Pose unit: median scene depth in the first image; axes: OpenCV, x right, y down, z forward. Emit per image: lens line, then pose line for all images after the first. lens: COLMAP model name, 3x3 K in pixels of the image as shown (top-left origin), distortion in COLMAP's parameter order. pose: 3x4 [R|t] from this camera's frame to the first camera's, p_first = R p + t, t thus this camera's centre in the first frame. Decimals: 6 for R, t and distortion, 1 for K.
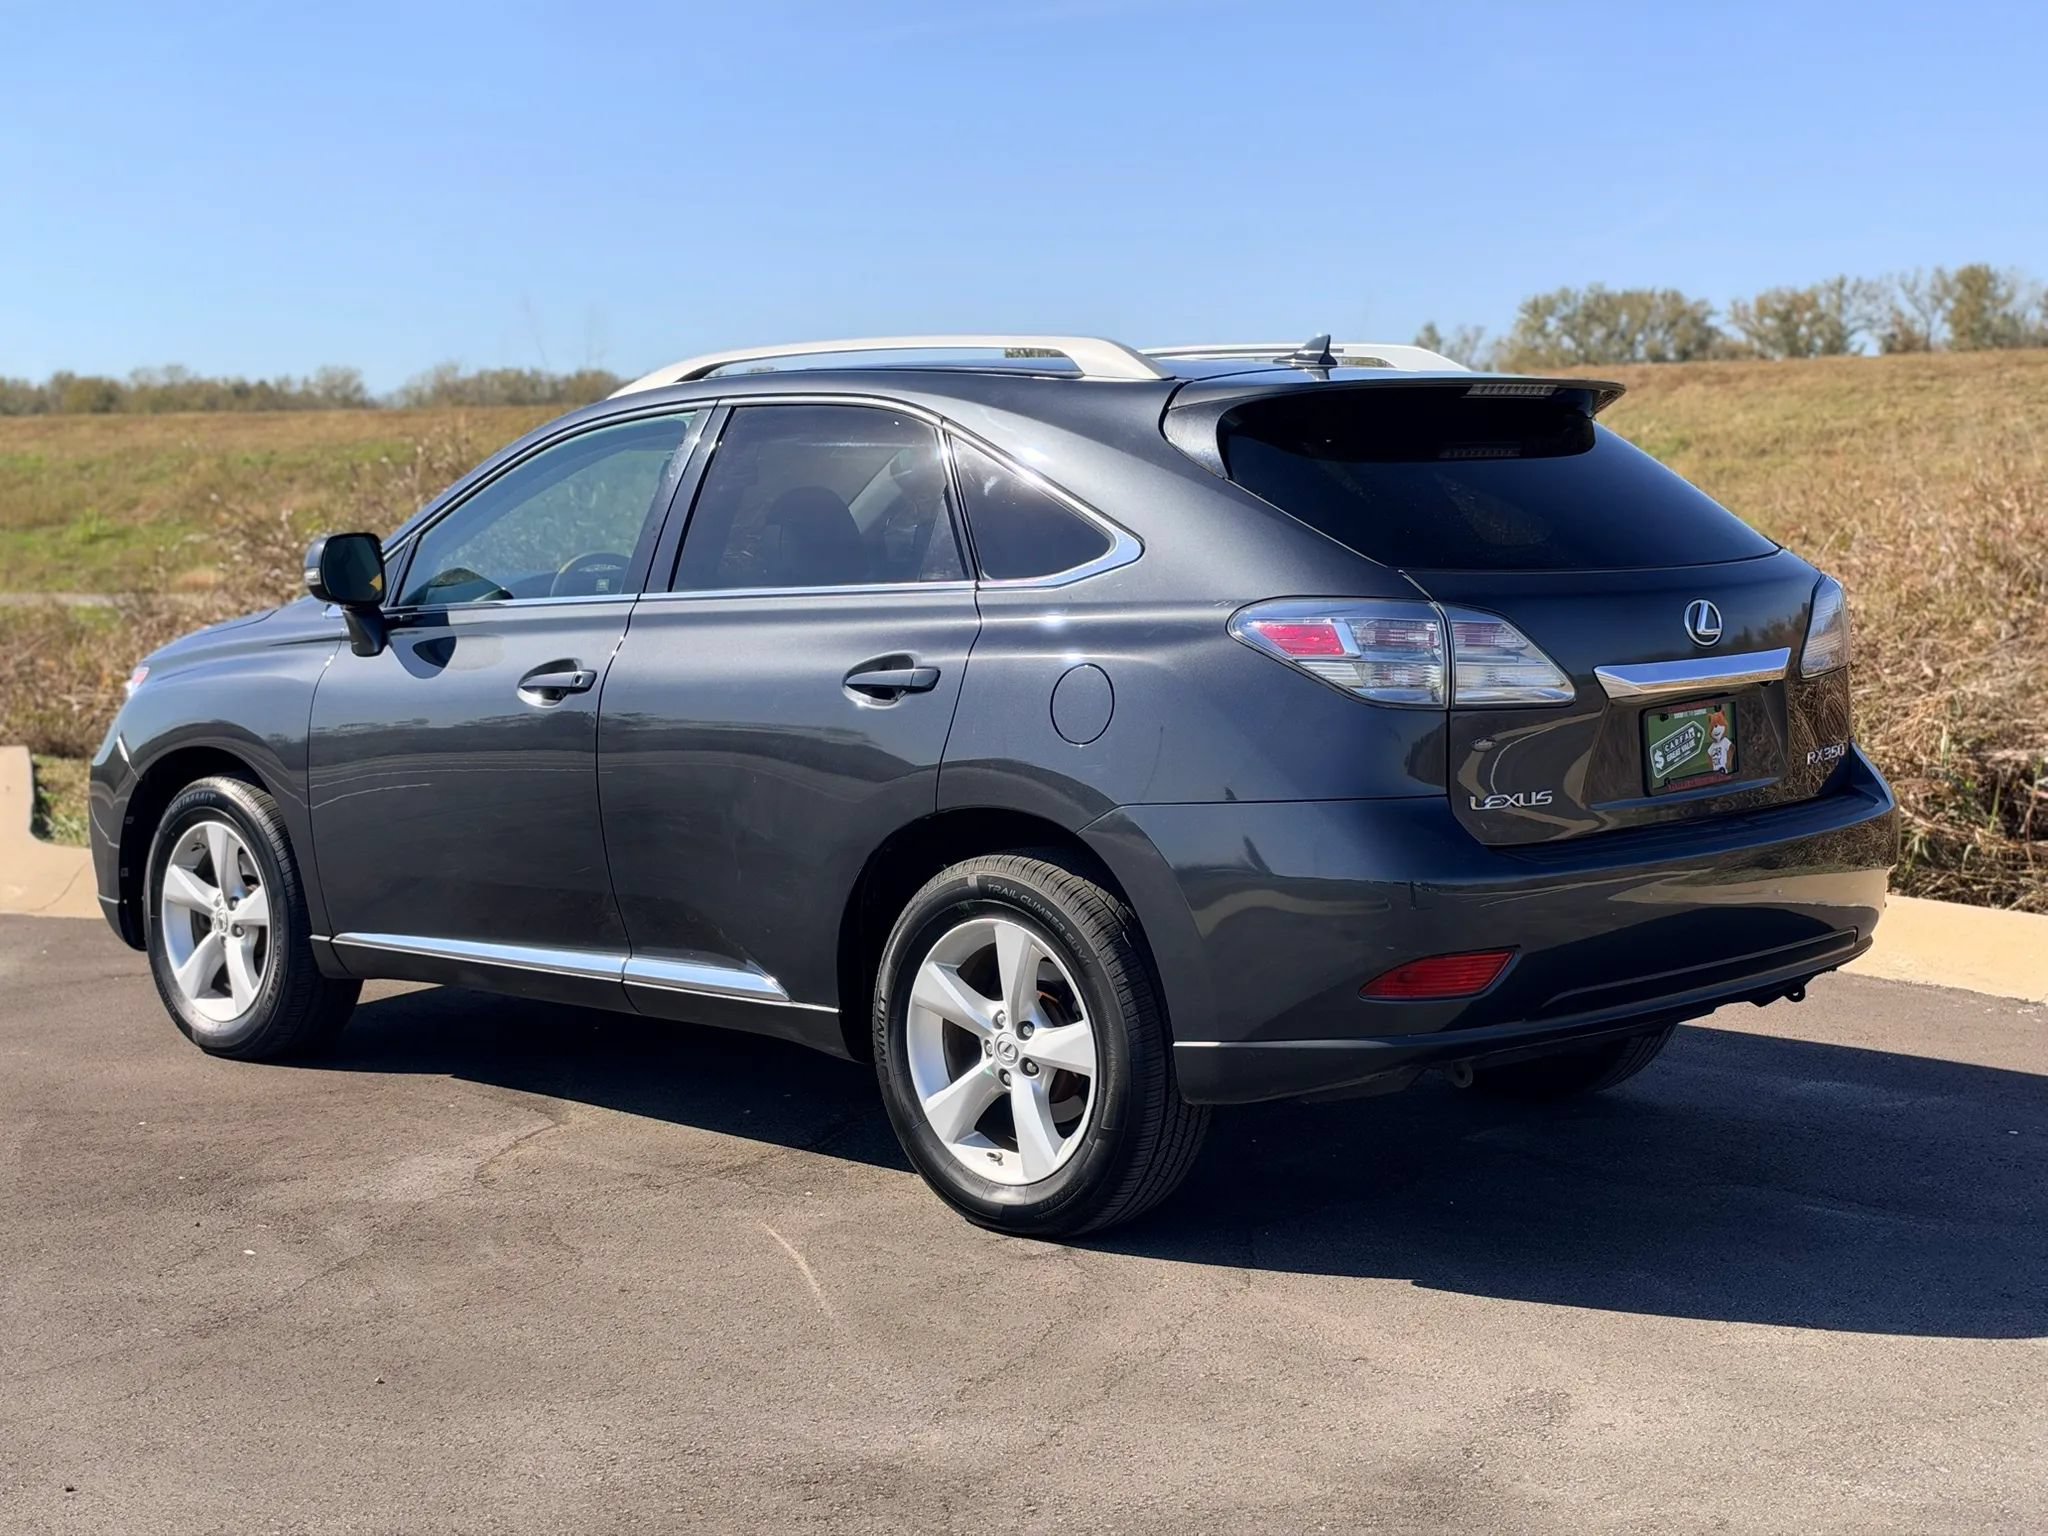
lens RADIAL K [[2870.6, 0, 1010.3], [0, 2870.6, 799.9], [0, 0, 1]] dist [0.307361, -0.914685]
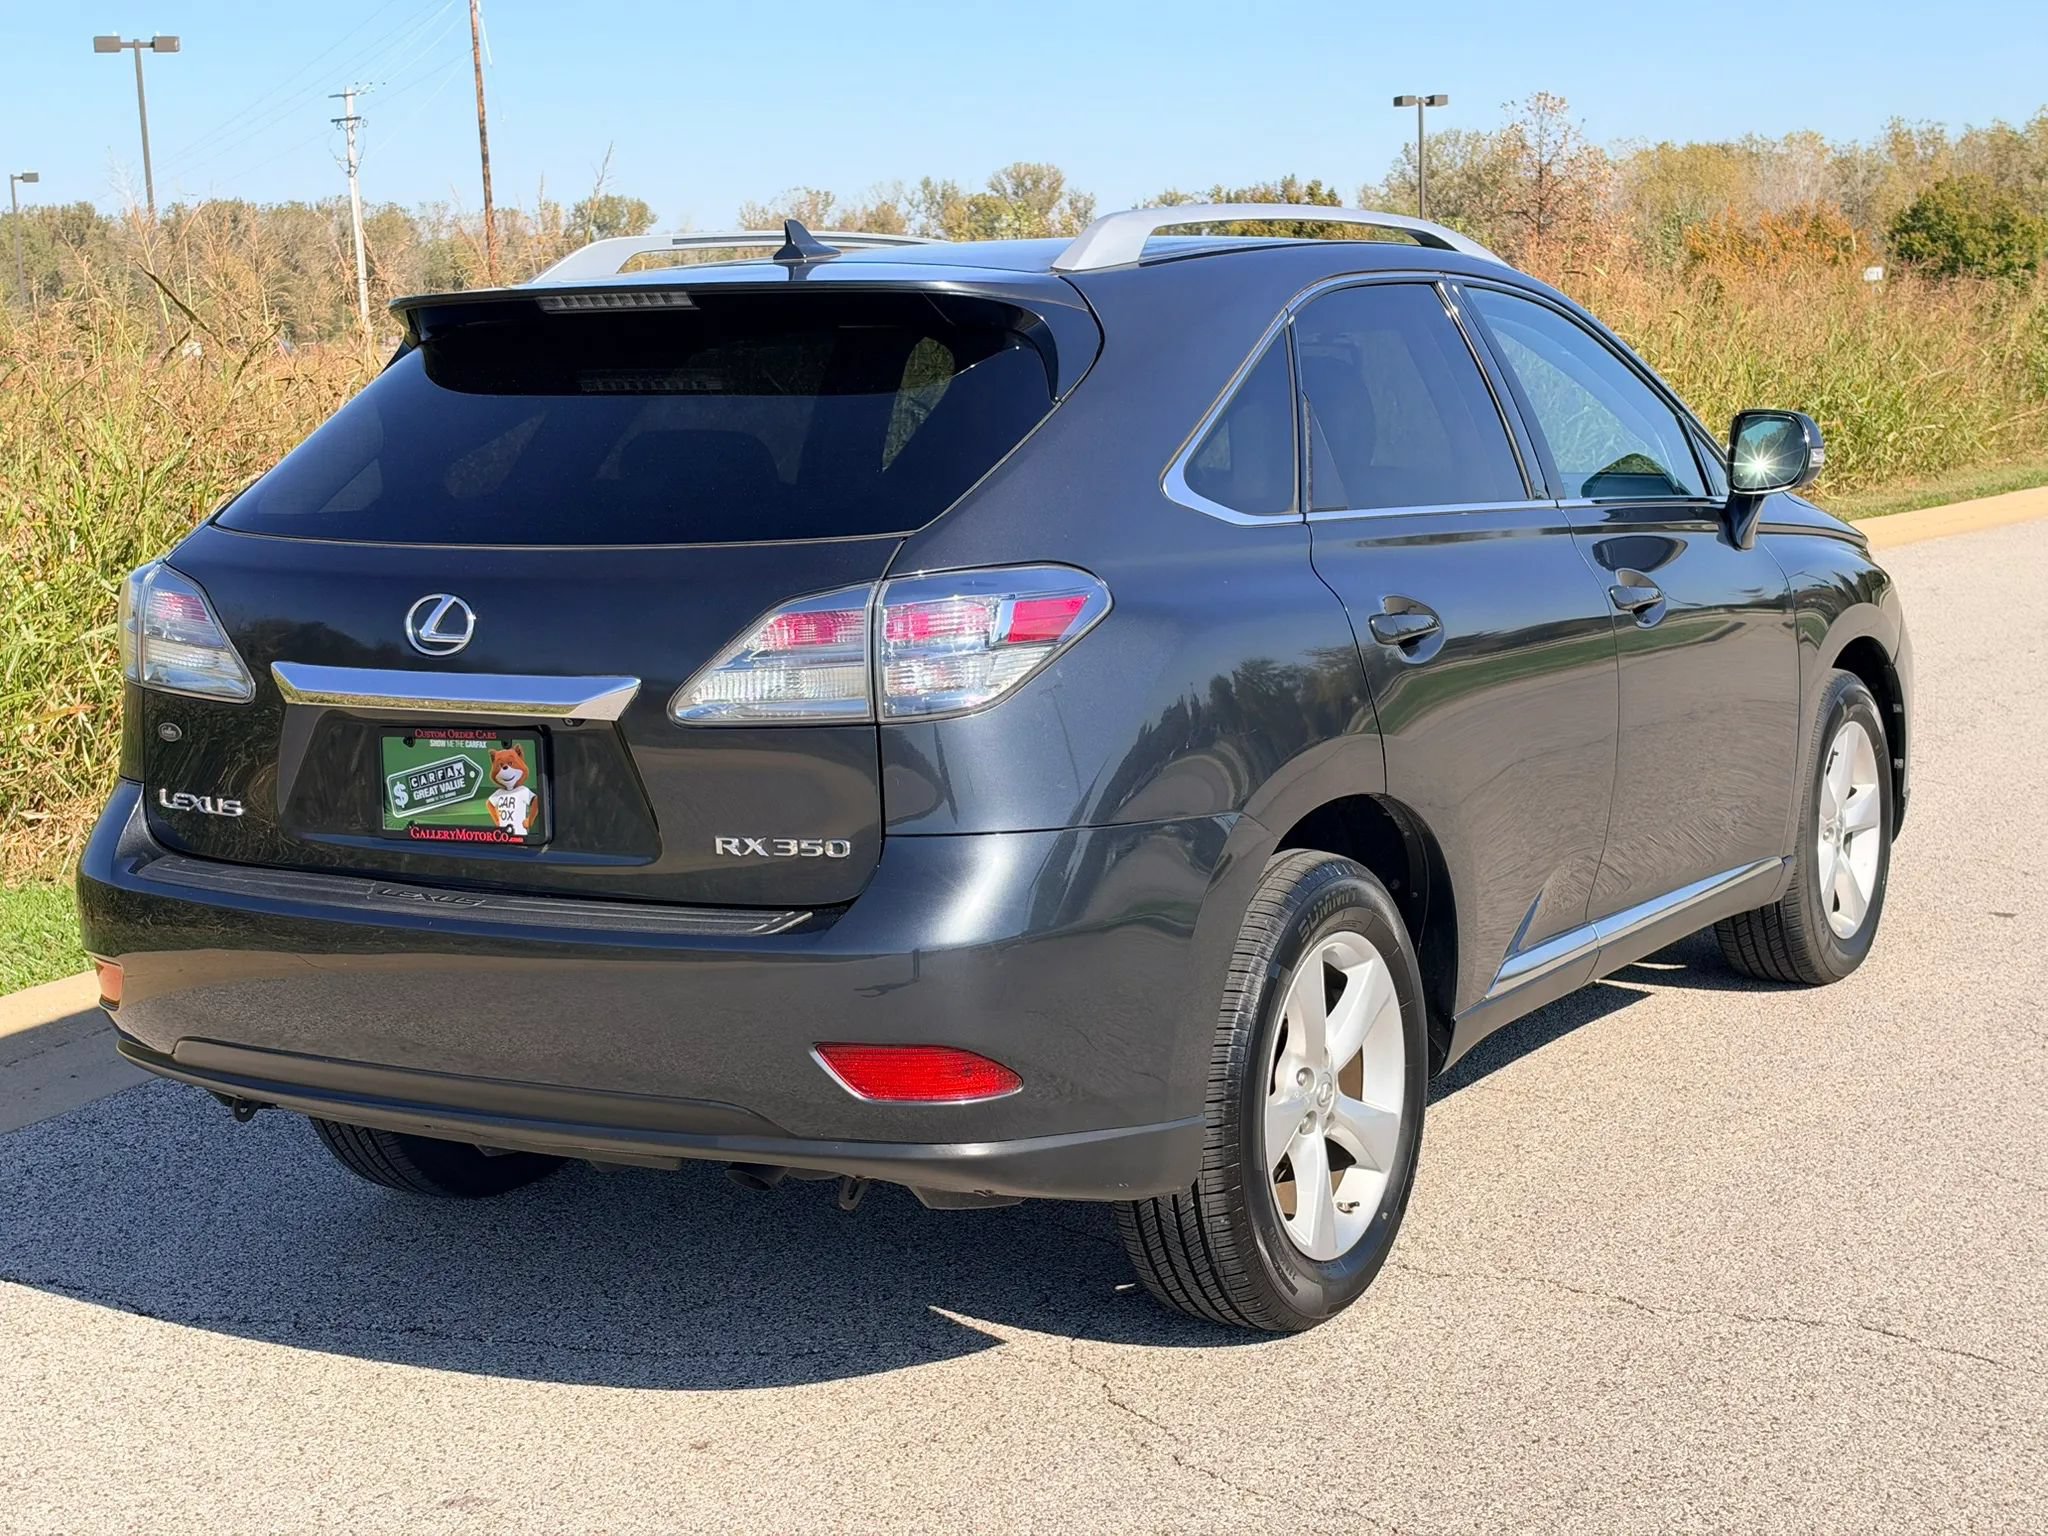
lens RADIAL K [[2870.6, 0, 1010.3], [0, 2870.6, 799.9], [0, 0, 1]] dist [0.307361, -0.914685]
pose [[0.220745, 0.157969, -0.962454, 0.994724], [-0.075595, 0.986599, 0.144594, -0.135369], [0.972398, 0.040838, 0.229728, 0.968968]]
